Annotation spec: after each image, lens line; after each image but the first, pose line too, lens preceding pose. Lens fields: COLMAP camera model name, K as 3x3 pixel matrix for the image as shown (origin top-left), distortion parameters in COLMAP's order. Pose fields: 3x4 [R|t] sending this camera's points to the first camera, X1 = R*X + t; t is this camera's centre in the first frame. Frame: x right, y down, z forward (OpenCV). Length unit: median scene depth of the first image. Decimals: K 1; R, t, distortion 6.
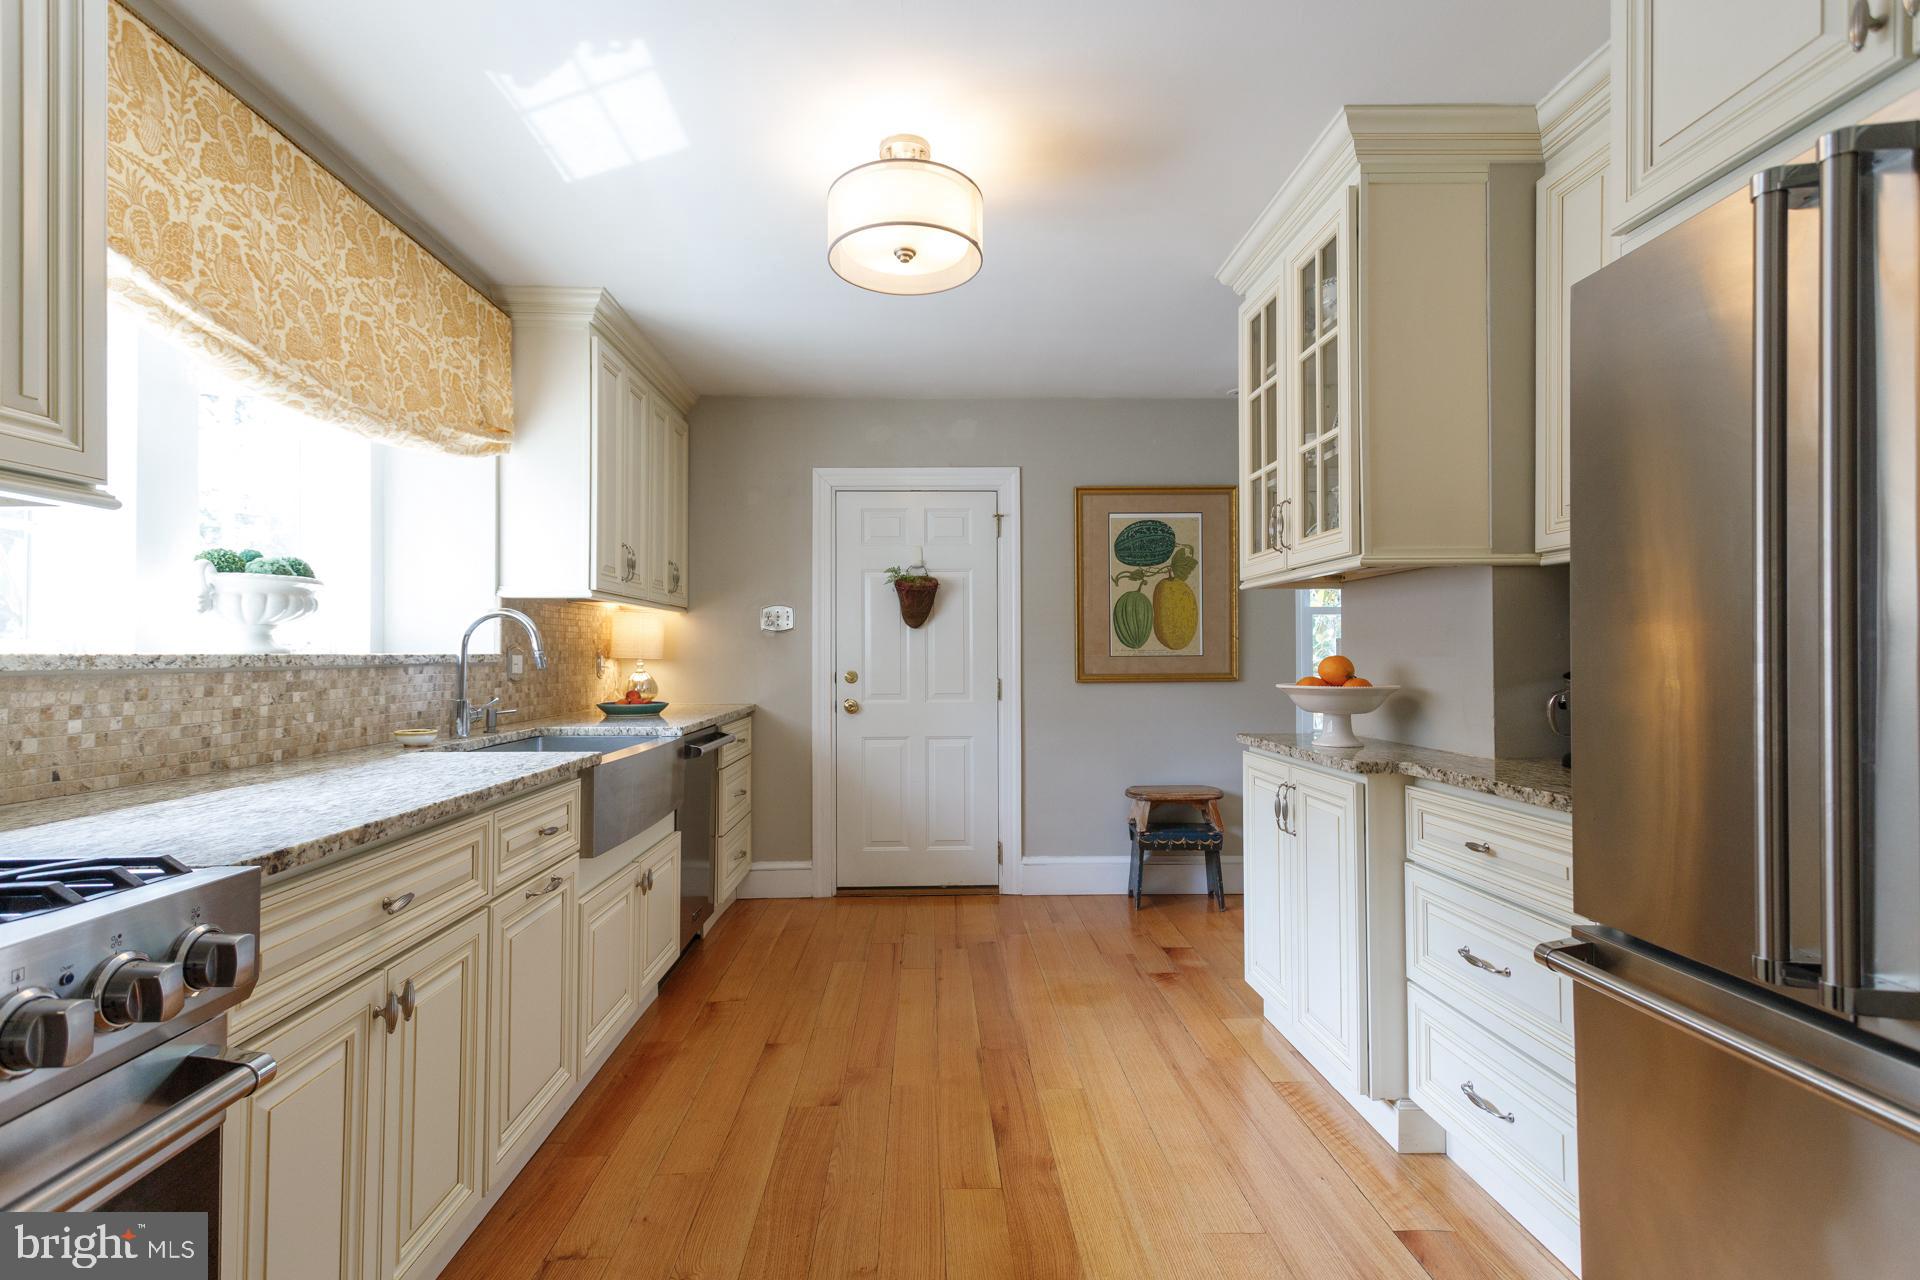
lens RADIAL K [[907.8, 0, 950.5], [0, 907.8, 639.7], [0, 0, 1]] dist [0.020936, -0.002231]
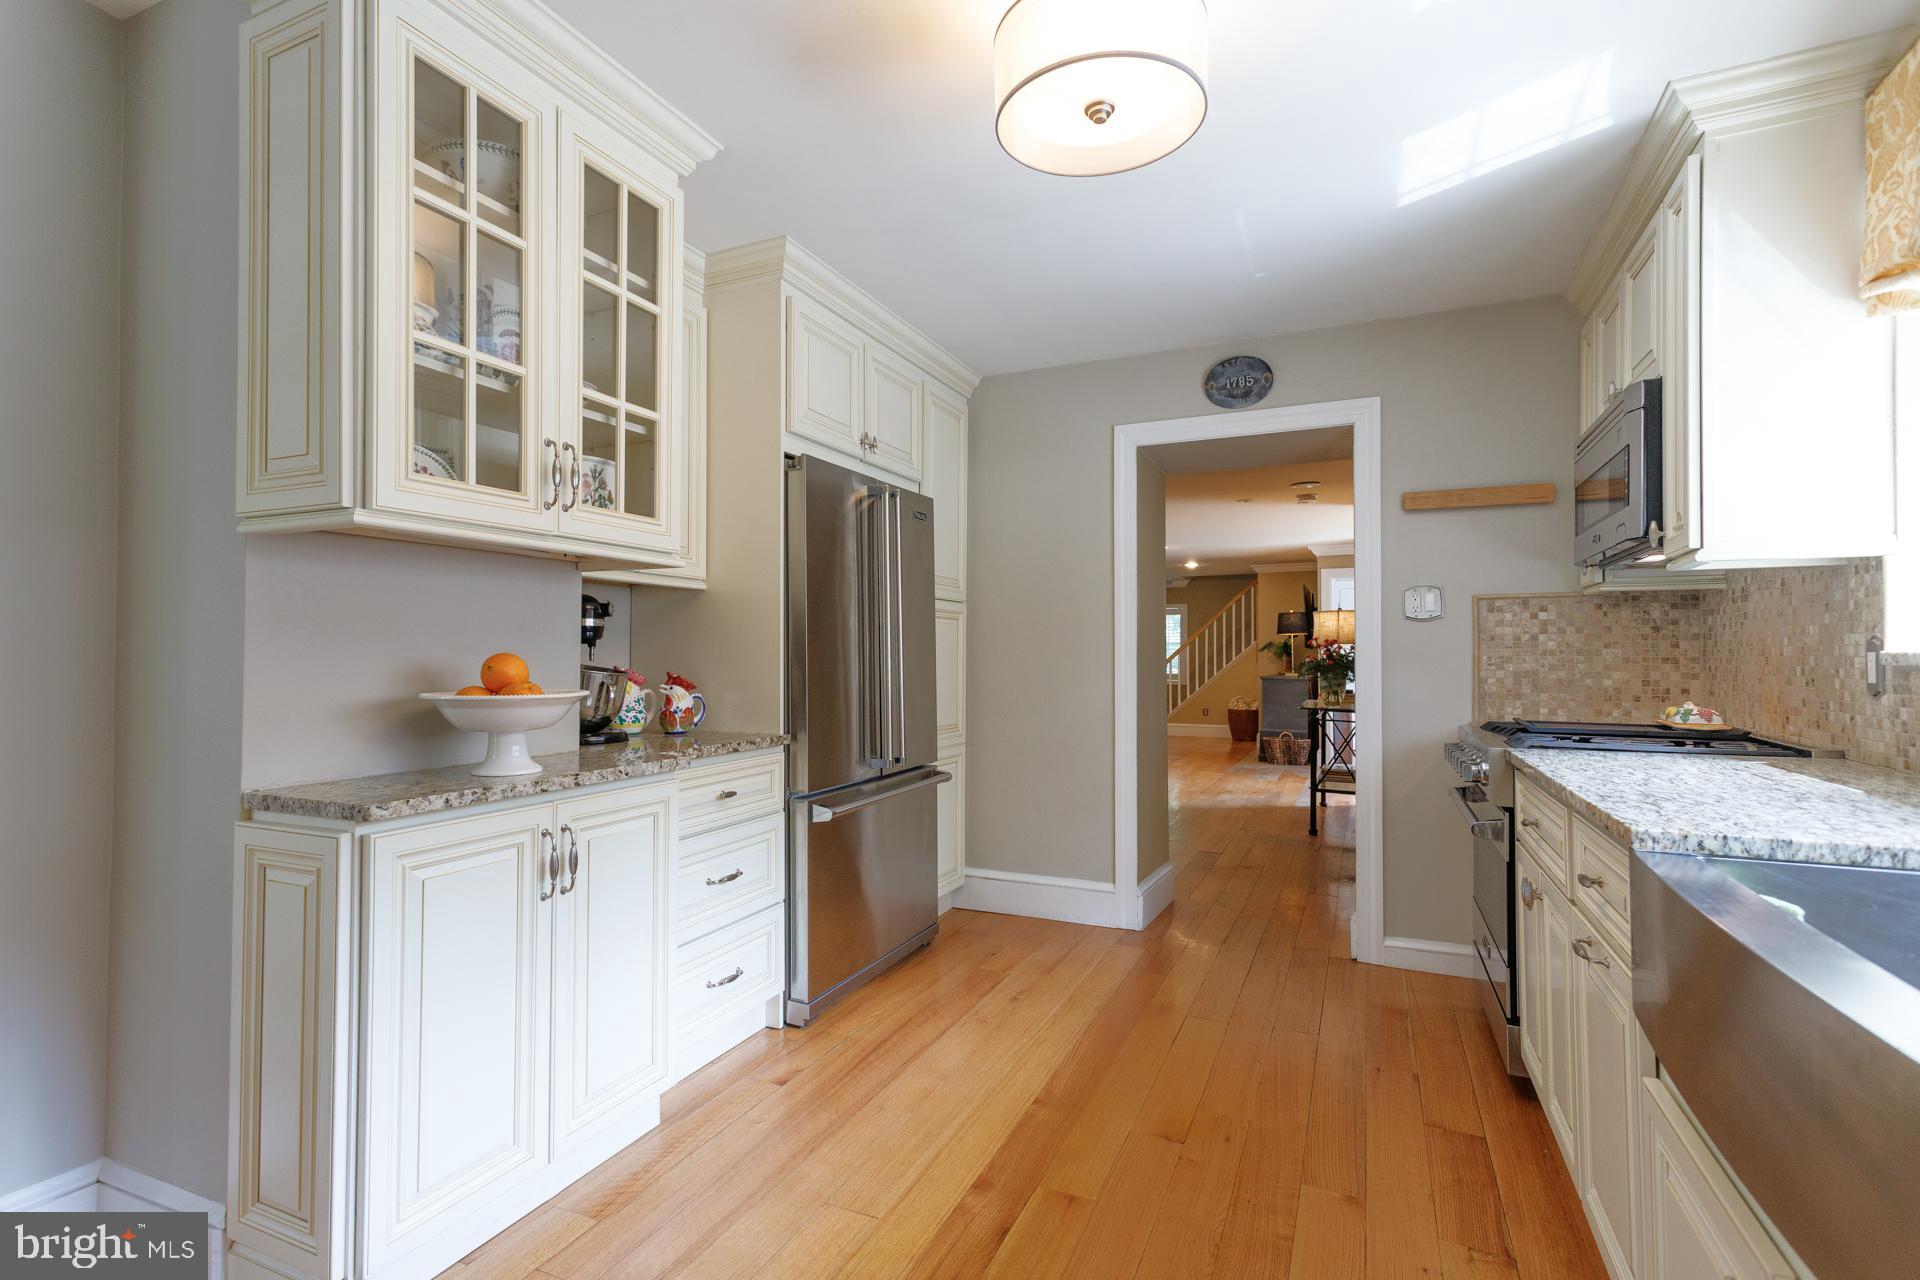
lens RADIAL K [[907.8, 0, 950.0], [0, 907.8, 641.4], [0, 0, 1]] dist [0.020936, -0.002231]
pose [[-0.896162, 0.007597, 0.443663, -0.255934], [-0.007626, 0.999442, -0.032518, 0.031568], [-0.443662, -0.032525, -0.895604, 1.645997]]
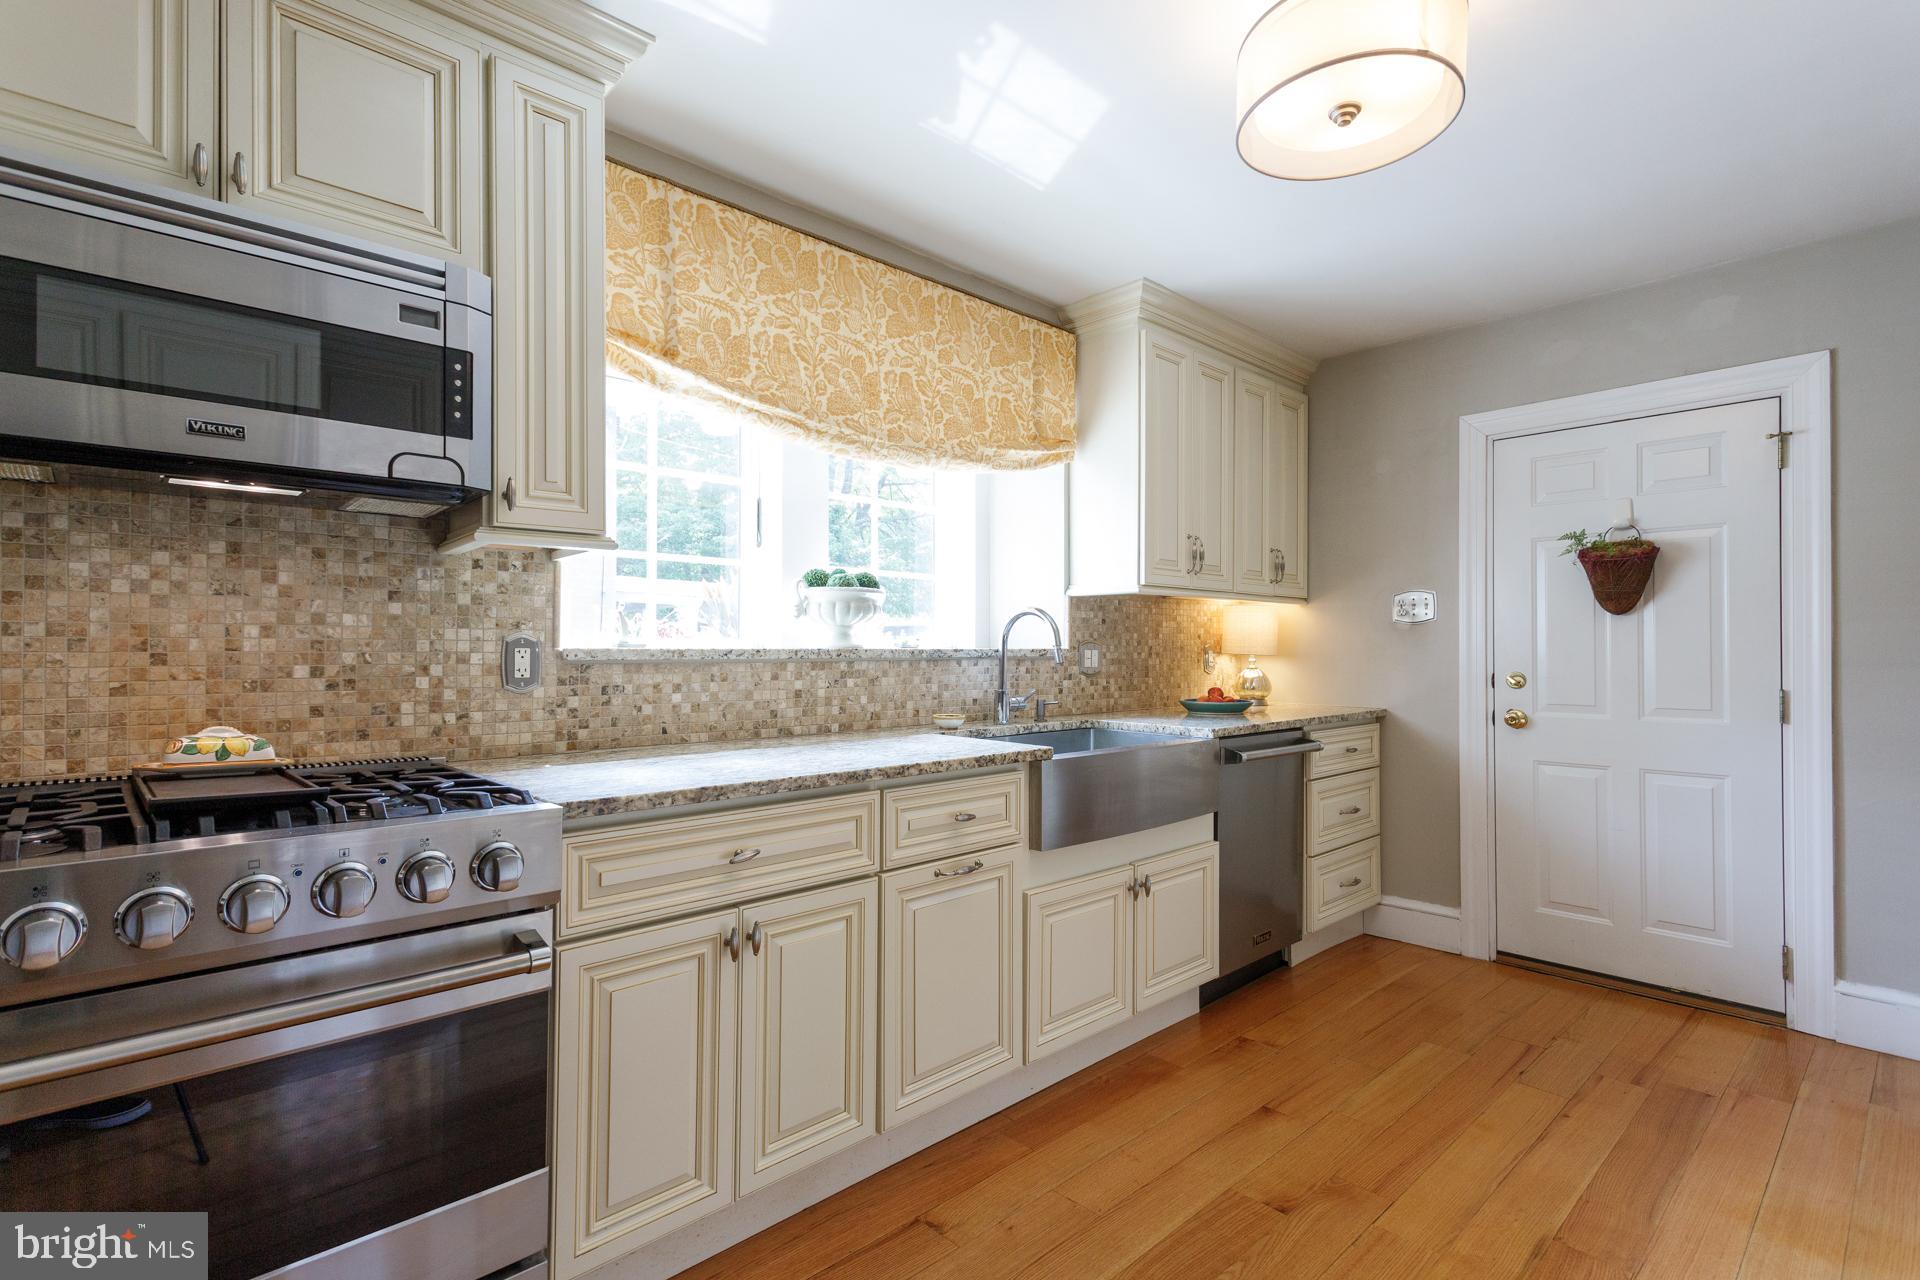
lens RADIAL K [[907.8, 0, 950.3], [0, 907.8, 638.4], [0, 0, 1]] dist [0.020936, -0.002231]
pose [[0.660803, -0.004598, -0.750545, 0.289985], [0.008878, 0.999959, 0.001691, 0.000382], [0.750507, -0.007781, 0.660817, 0.250033]]
